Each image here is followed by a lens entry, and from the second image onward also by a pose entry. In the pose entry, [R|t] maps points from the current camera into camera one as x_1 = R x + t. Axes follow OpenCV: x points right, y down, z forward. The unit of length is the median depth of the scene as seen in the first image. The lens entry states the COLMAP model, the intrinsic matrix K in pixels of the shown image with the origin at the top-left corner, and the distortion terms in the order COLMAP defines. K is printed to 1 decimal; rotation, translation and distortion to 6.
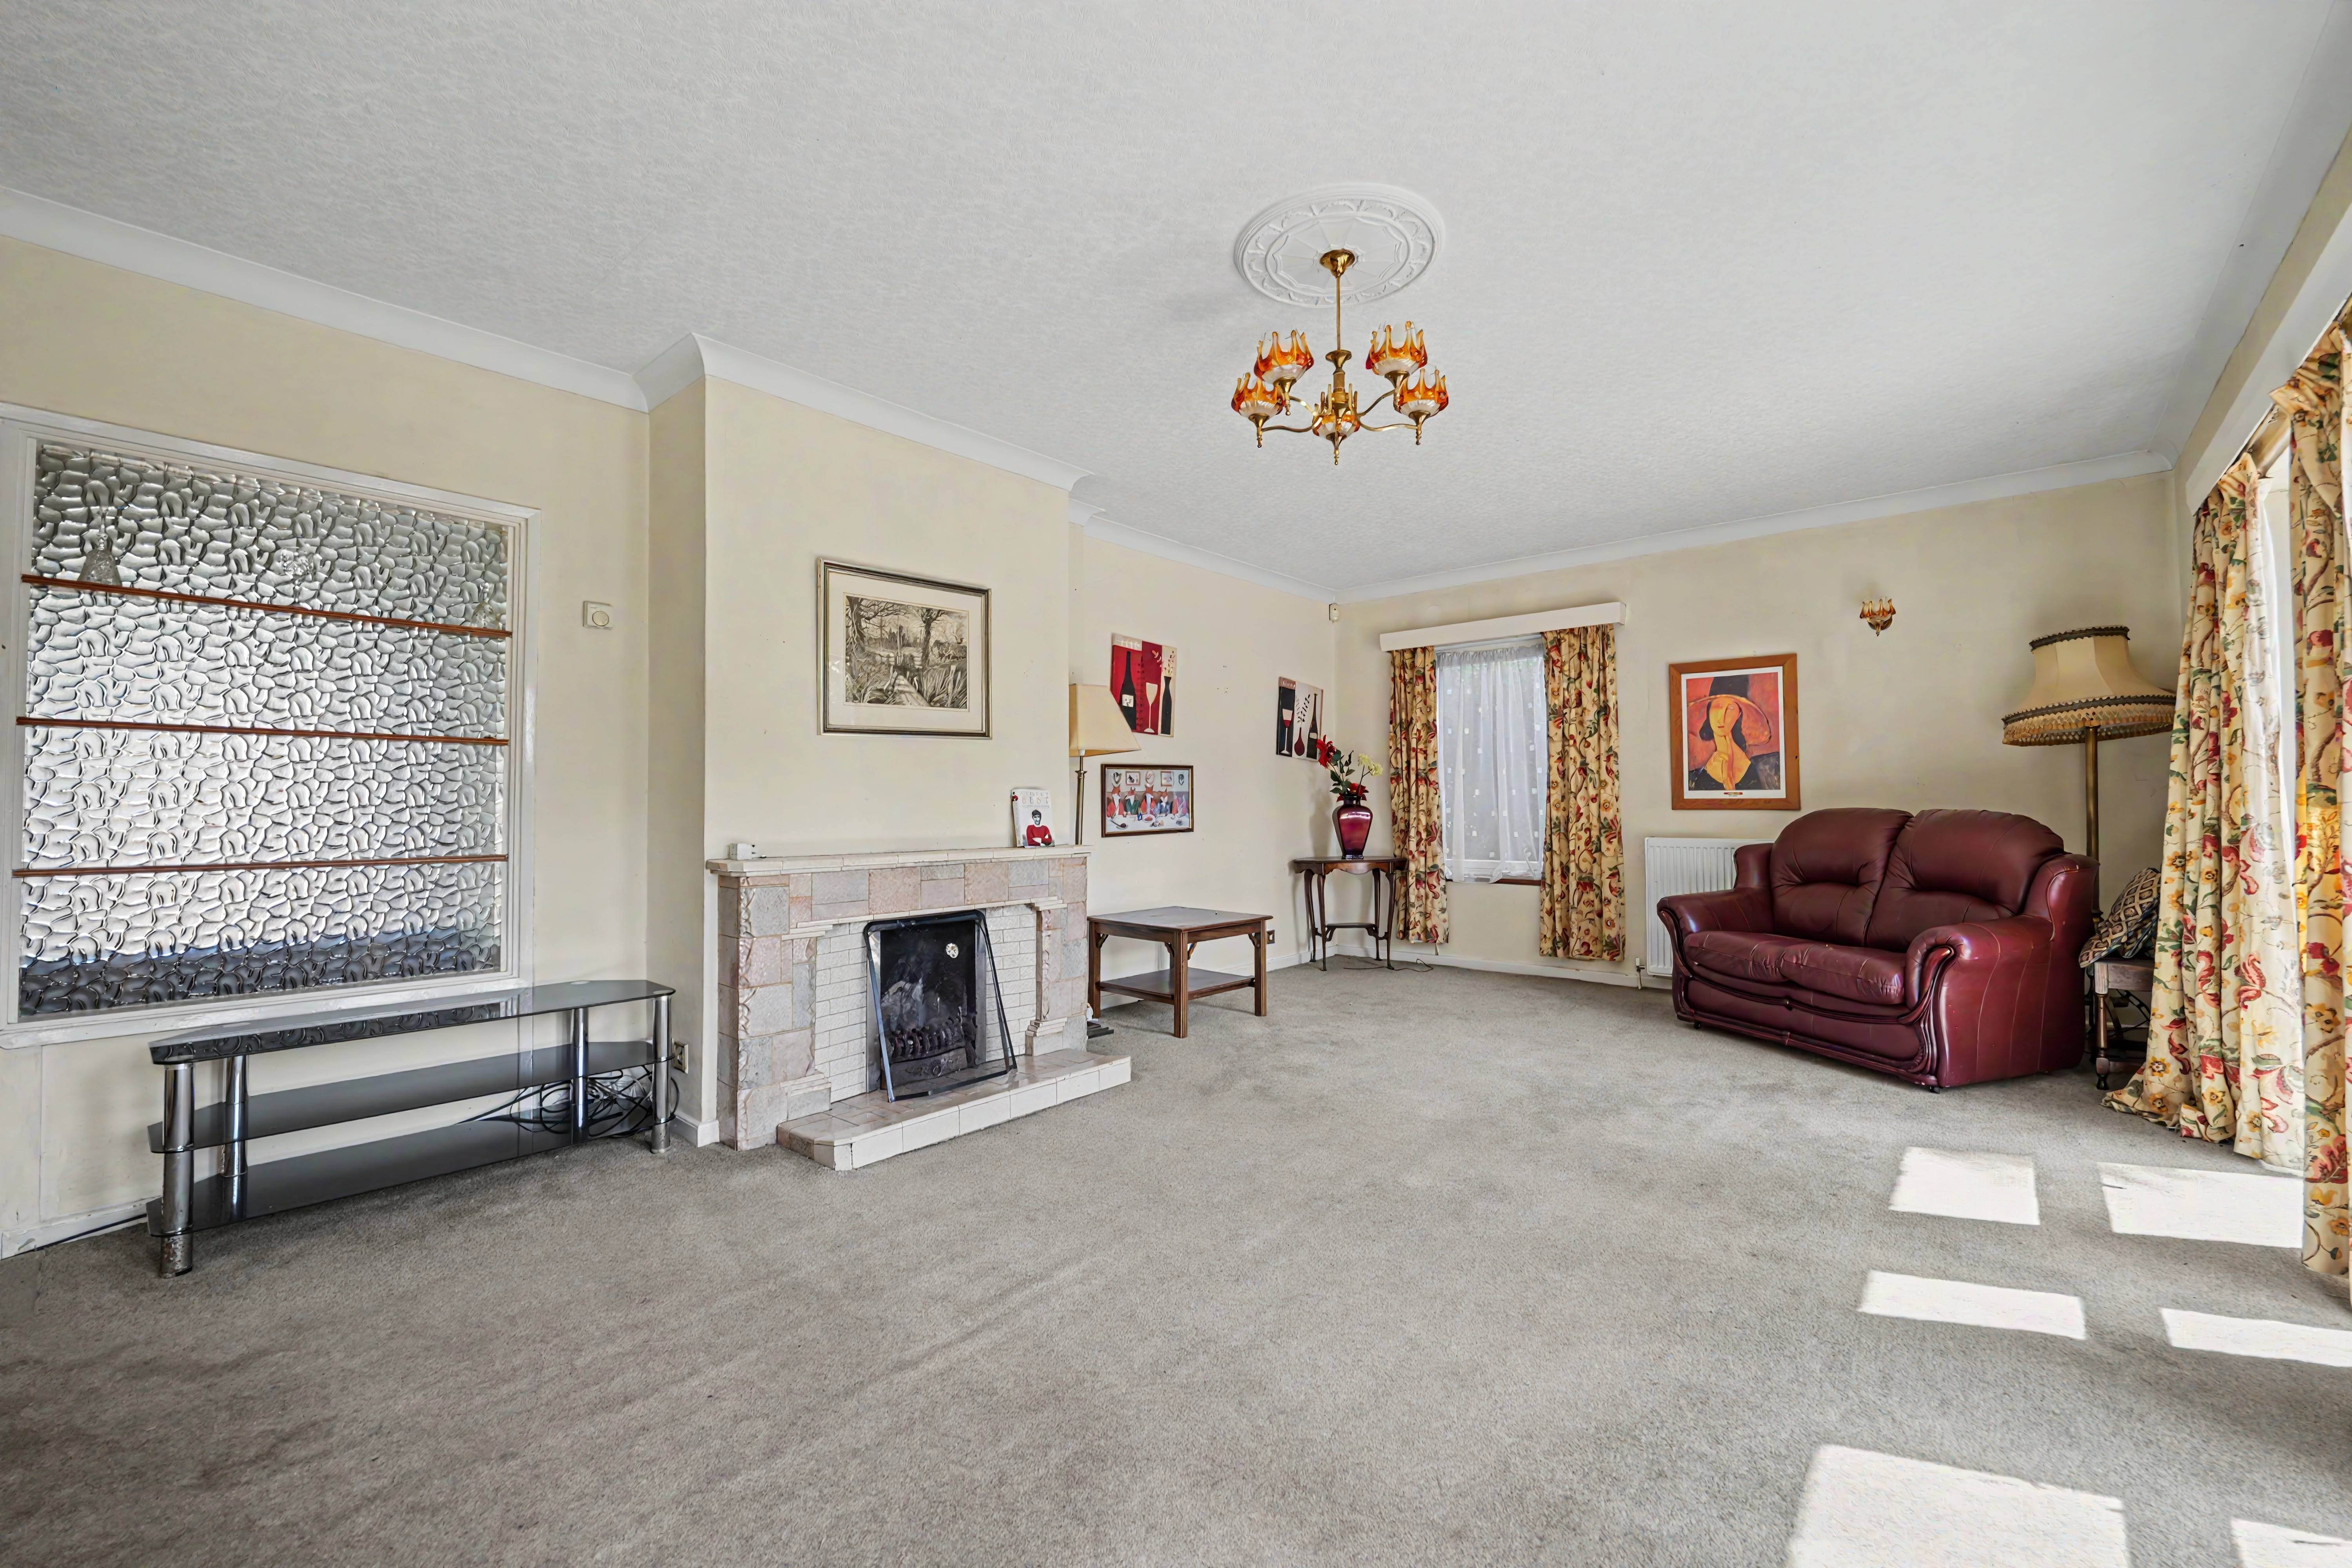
lens RADIAL K [[956.7, 0, 1176.0], [0, 956.7, 784.0], [0, 0, 1]] dist [0.000132, 0.000064]
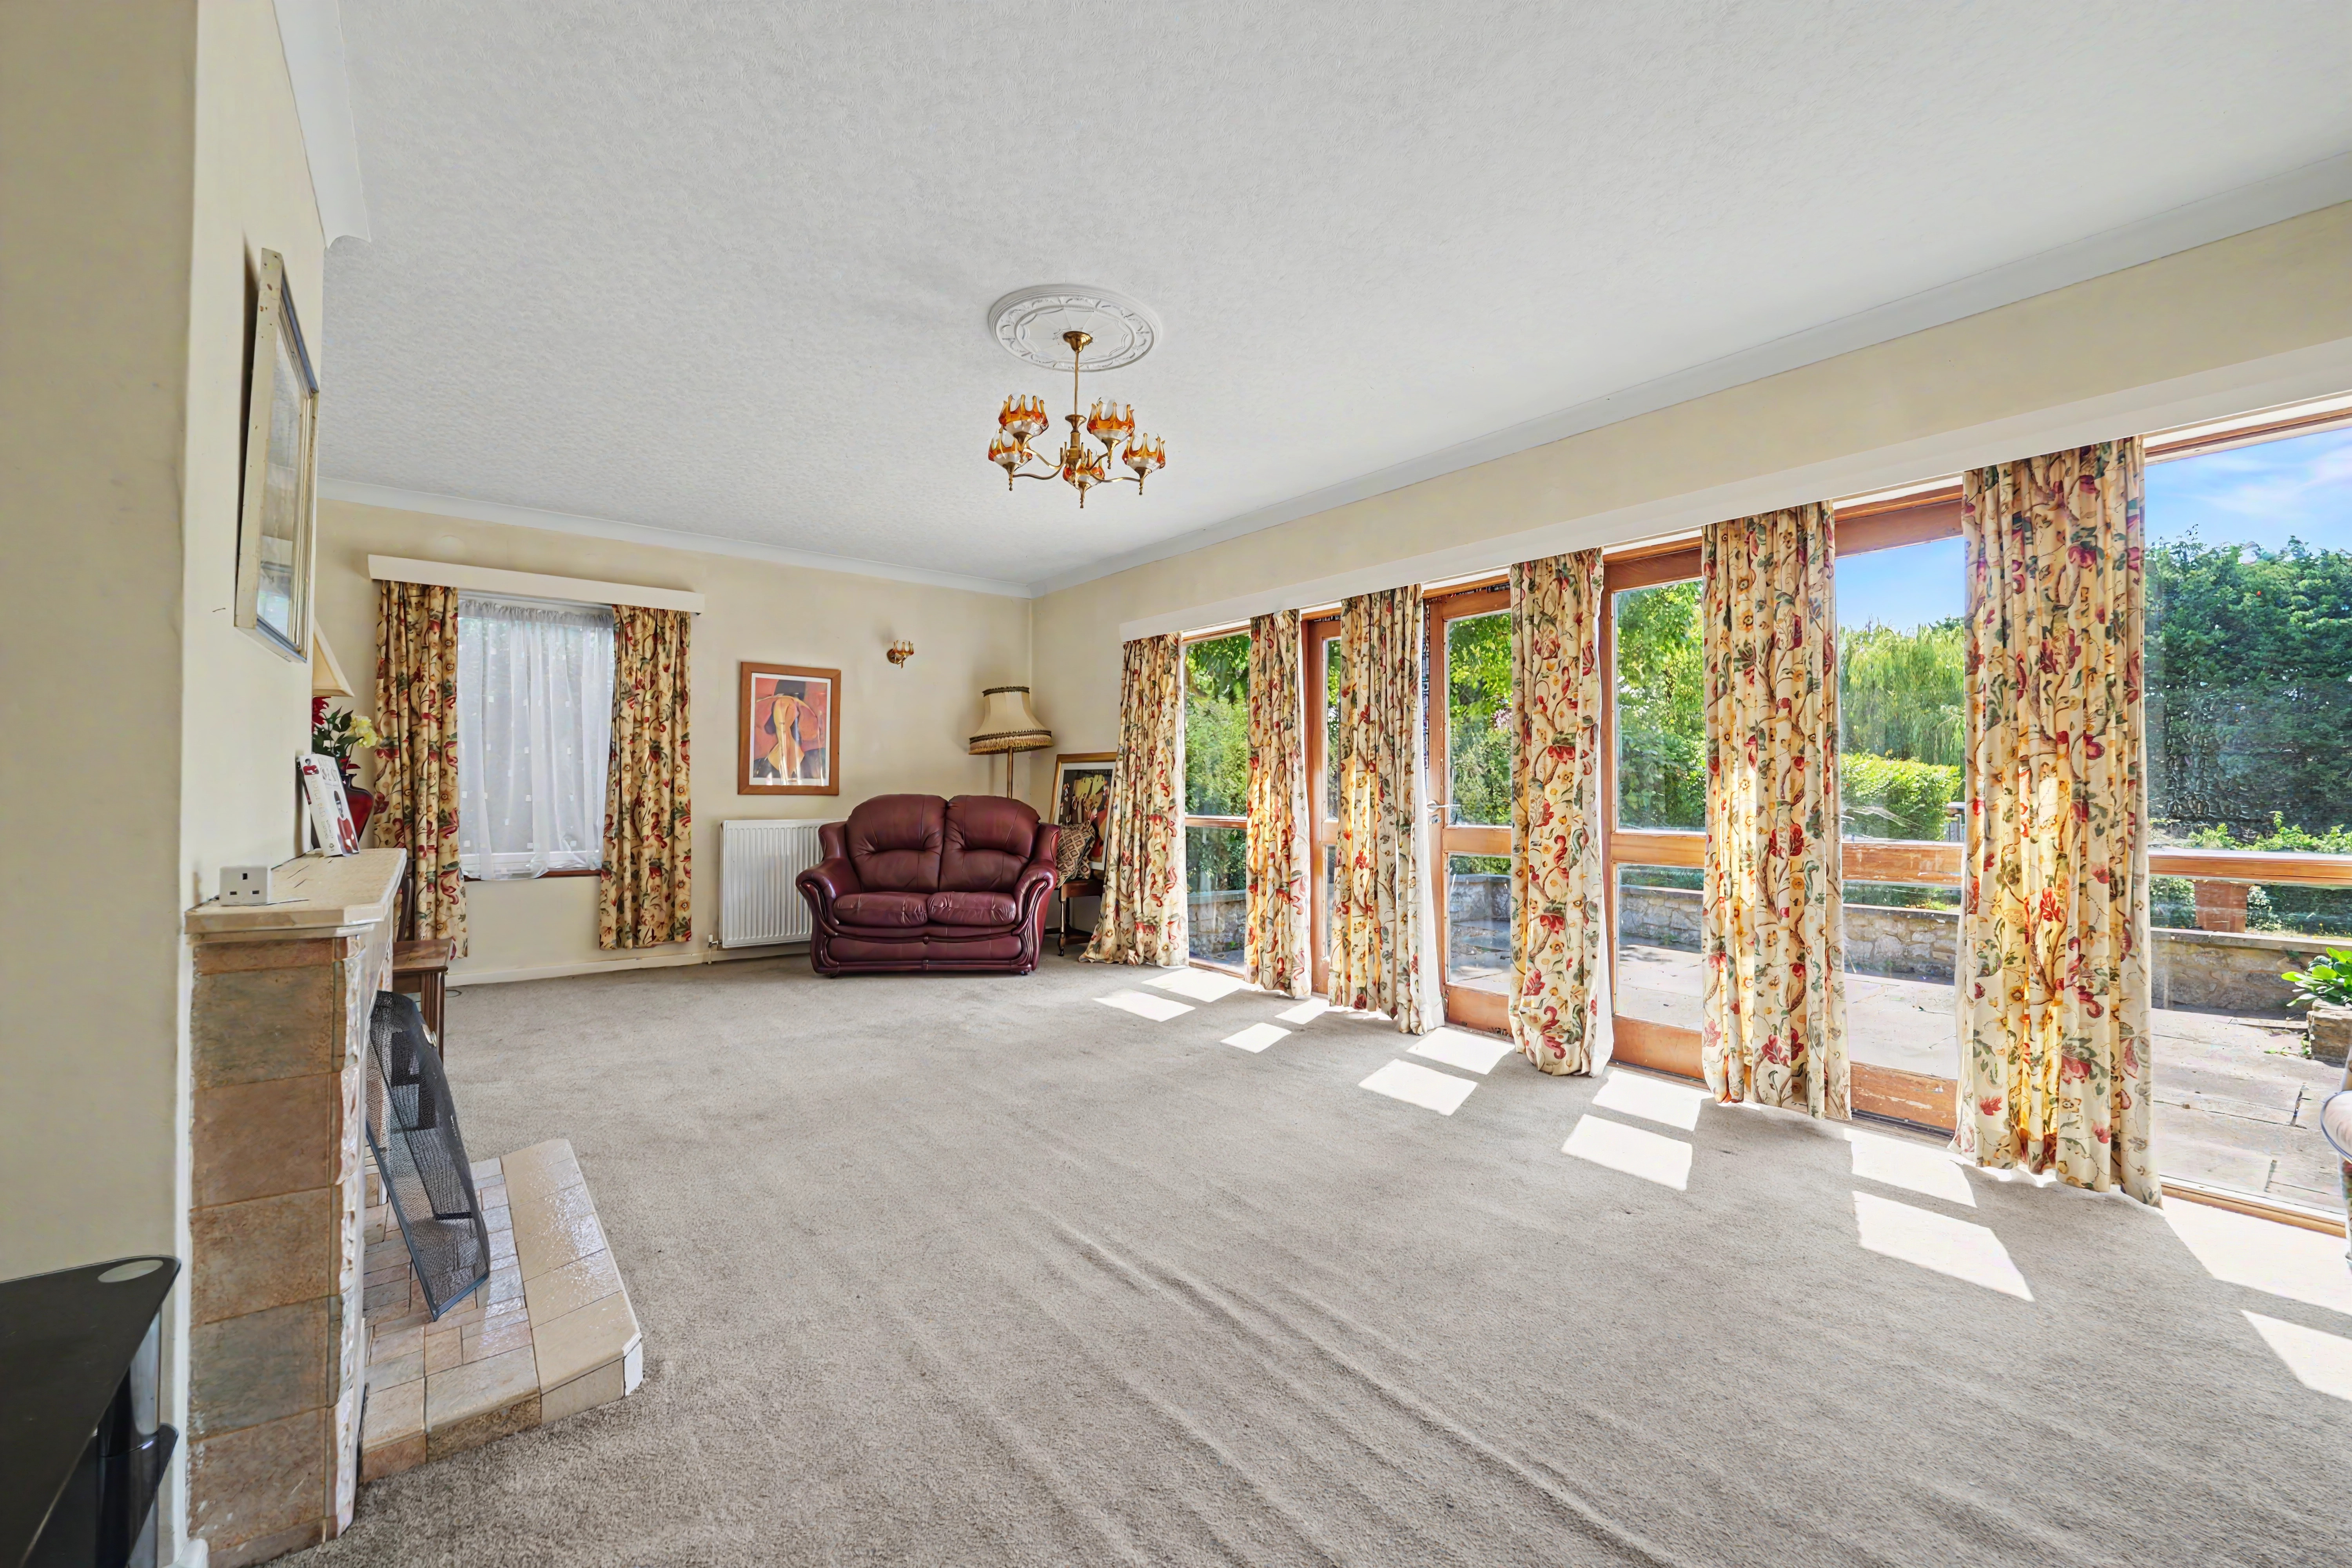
lens RADIAL K [[956.7, 0, 1176.0], [0, 956.7, 784.0], [0, 0, 1]] dist [0.000132, 0.000064]
pose [[0.211013, 0.014662, 0.977373, -0.431398], [-0.029485, 0.999528, -0.008629, 0.009249], [-0.977038, -0.026997, 0.211346, 0.271211]]
